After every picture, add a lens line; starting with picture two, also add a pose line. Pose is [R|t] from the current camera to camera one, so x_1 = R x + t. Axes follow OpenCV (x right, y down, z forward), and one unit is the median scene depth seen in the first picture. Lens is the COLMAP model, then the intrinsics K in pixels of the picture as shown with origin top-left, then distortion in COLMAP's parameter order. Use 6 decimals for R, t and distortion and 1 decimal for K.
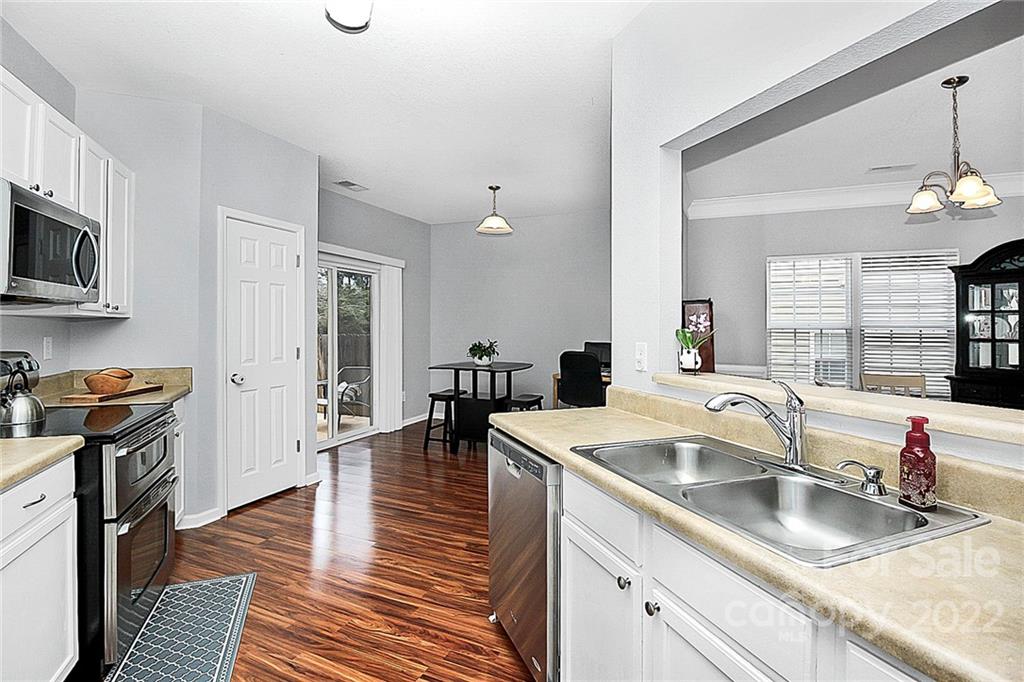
lens RADIAL K [[490.3, 0, 515.1], [0, 490.3, 337.8], [0, 0, 1]] dist [0.012625, -0.024478]
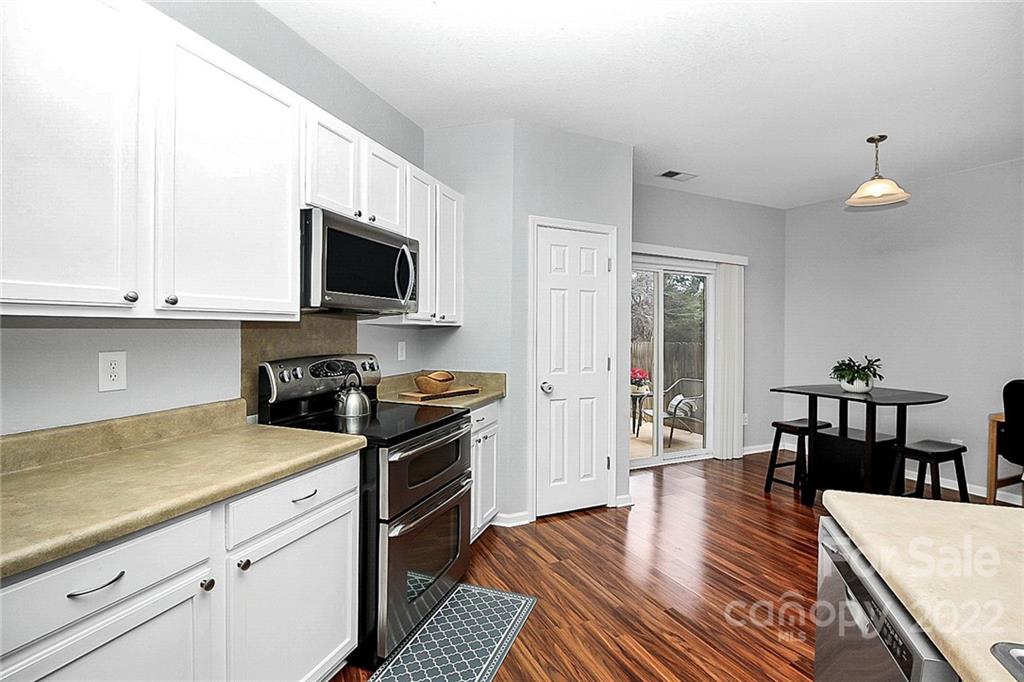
lens RADIAL K [[490.3, 0, 515.1], [0, 490.3, 337.8], [0, 0, 1]] dist [0.012625, -0.024478]
pose [[0.758430, 0.017291, -0.651525, 0.030321], [-0.025767, 0.999662, -0.003465, -0.010290], [0.651245, 0.019415, 0.758619, 0.178541]]
